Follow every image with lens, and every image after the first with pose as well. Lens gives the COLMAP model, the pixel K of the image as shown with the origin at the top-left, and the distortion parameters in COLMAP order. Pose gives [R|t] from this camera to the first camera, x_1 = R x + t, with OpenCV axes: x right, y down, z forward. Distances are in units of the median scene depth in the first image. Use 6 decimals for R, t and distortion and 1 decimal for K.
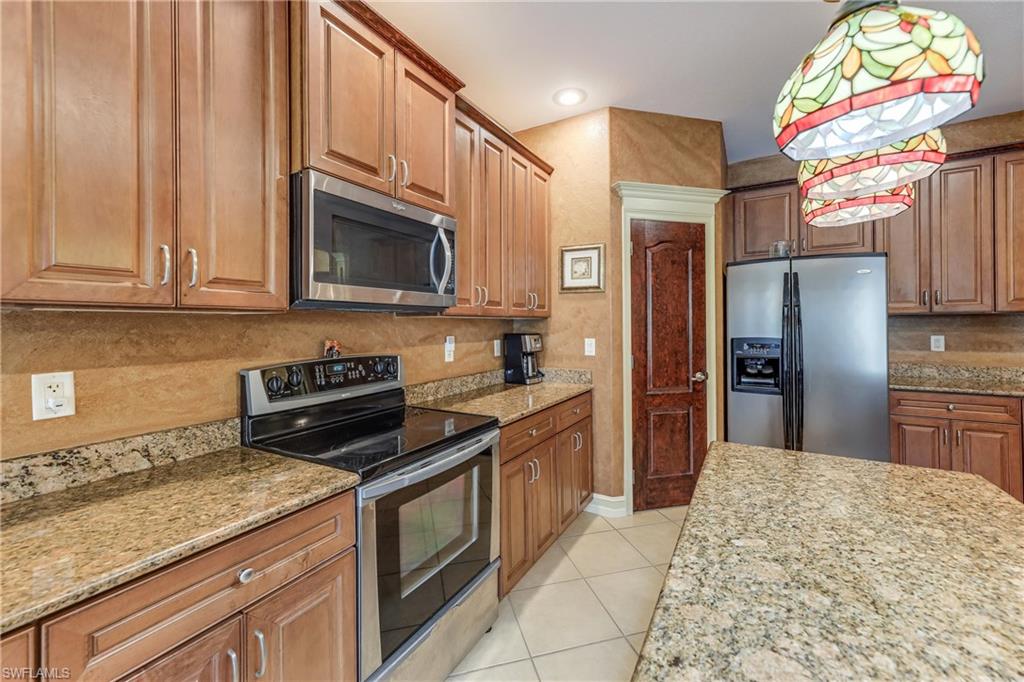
lens RADIAL K [[419.0, 0, 520.9], [0, 419.0, 322.6], [0, 0, 1]] dist [-0.001907, 0.000695]
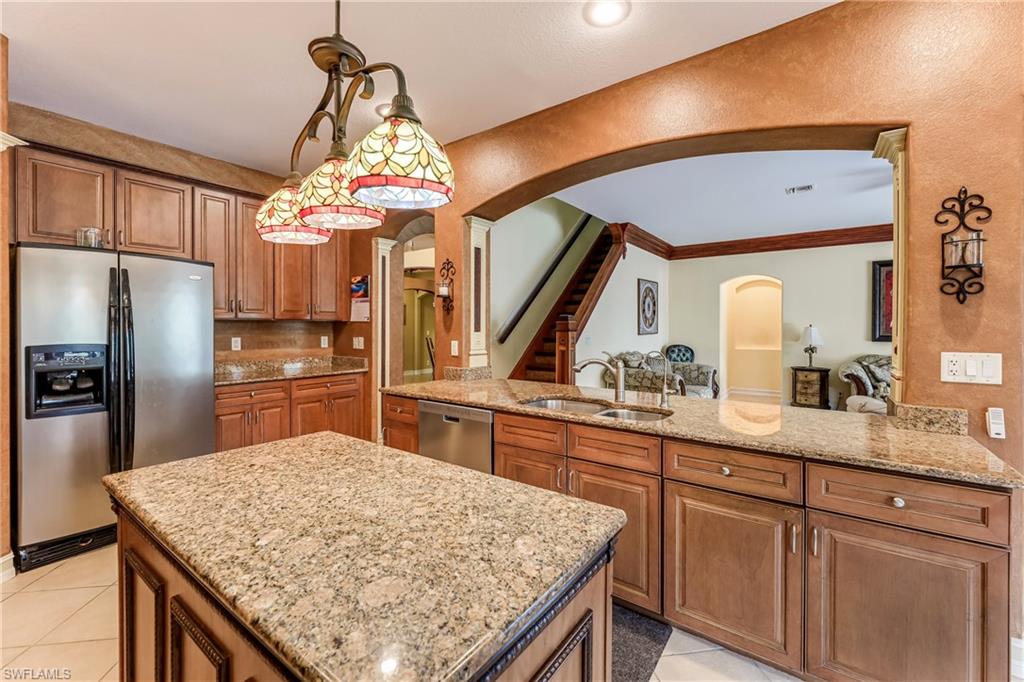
lens RADIAL K [[419.0, 0, 508.8], [0, 419.0, 332.8], [0, 0, 1]] dist [-0.001907, 0.000695]
pose [[0.121076, -0.008204, 0.992609, -0.179214], [-0.006866, 0.999935, 0.009102, 0.002195], [-0.992620, -0.007917, 0.121011, 0.126096]]
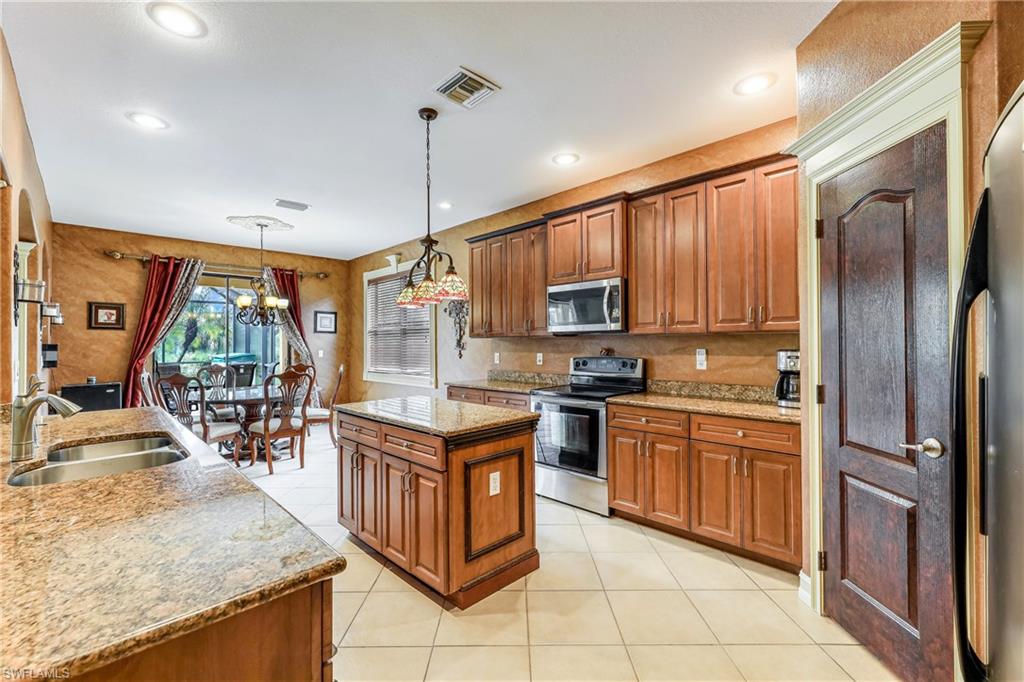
lens RADIAL K [[431.0, 0, 512.6], [0, 431.0, 339.8], [0, 0, 1]] dist [0.000881, 0.001499]
pose [[-0.264317, -0.000722, -0.964436, 1.691942], [0.010624, 0.999937, -0.003660, 0.003683], [0.964377, -0.011214, -0.264292, 1.092609]]
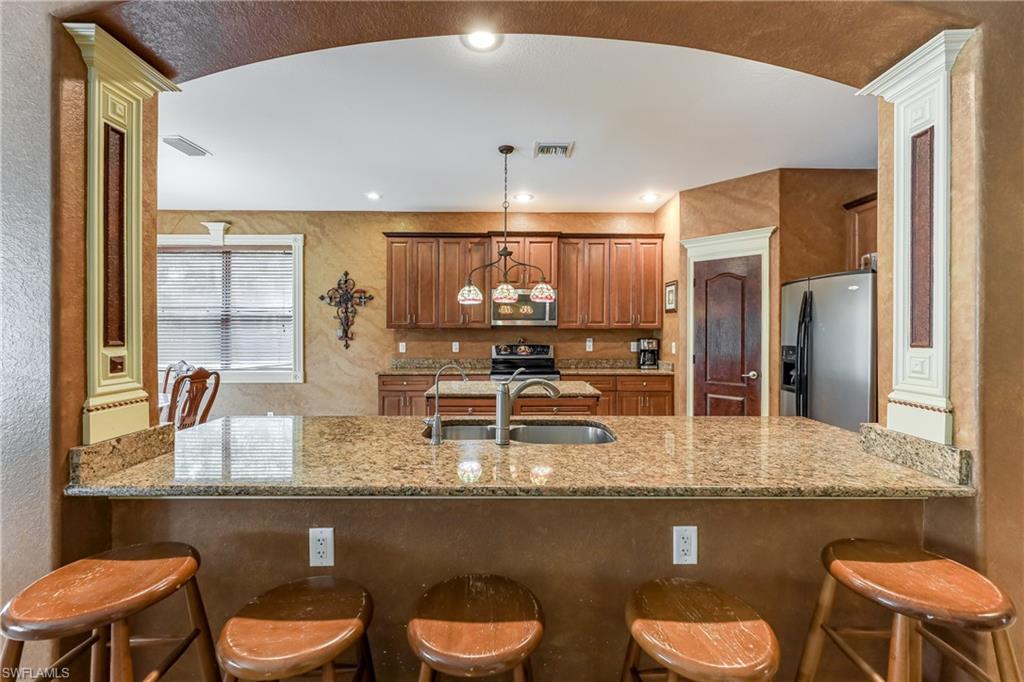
lens RADIAL K [[419.0, 0, 515.7], [0, 419.0, 330.1], [0, 0, 1]] dist [-0.001907, 0.000695]
pose [[0.511062, 0.003491, -0.859537, 1.902784], [-0.001838, 0.999994, 0.002969, -0.018333], [0.859542, 0.000062, 0.511065, -0.465959]]
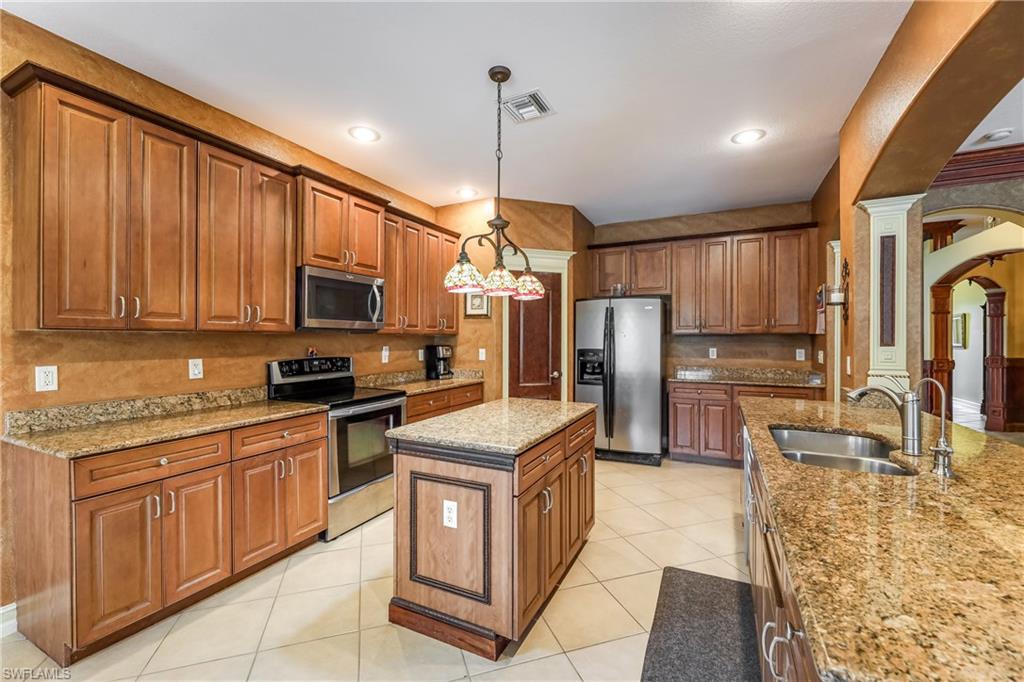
lens RADIAL K [[419.0, 0, 508.5], [0, 419.0, 337.8], [0, 0, 1]] dist [-0.001907, 0.000695]
pose [[0.998719, 0.005967, 0.050237, 0.292835], [-0.006053, 0.999980, 0.001554, -0.007611], [-0.050227, -0.001856, 0.998736, -0.823643]]
